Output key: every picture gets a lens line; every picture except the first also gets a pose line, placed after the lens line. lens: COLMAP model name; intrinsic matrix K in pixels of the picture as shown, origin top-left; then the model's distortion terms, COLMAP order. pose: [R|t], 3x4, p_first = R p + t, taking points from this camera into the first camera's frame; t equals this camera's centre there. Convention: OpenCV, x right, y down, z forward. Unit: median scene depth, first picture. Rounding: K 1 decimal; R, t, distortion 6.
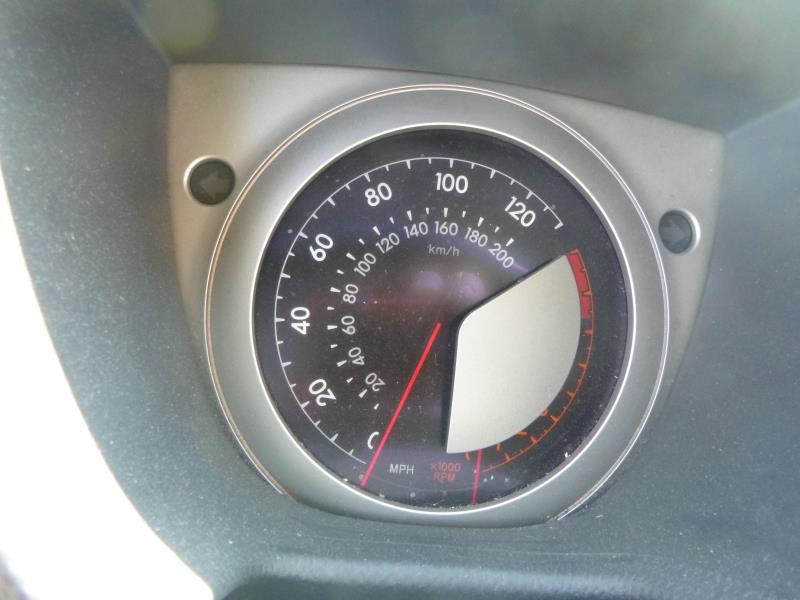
lens RADIAL K [[586.3, 0, 404.4], [0, 586.3, 296.6], [0, 0, 1]] dist [-0.006708, -0.002370]
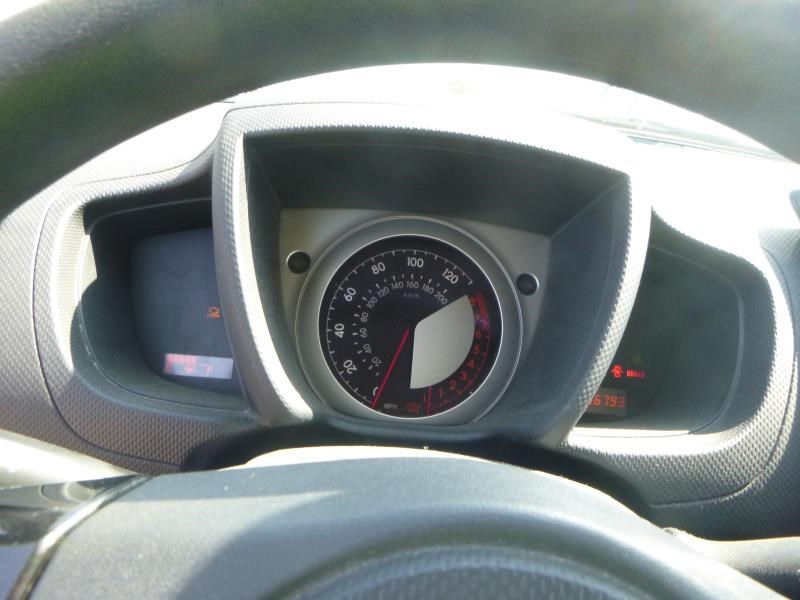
lens RADIAL K [[586.3, 0, 397.9], [0, 586.3, 301.0], [0, 0, 1]] dist [-0.006708, -0.002370]
pose [[0.999415, -0.010946, -0.032406, 0.086816], [0.006259, 0.989941, -0.141342, 0.222808], [0.033627, 0.141057, 0.989430, -0.975180]]
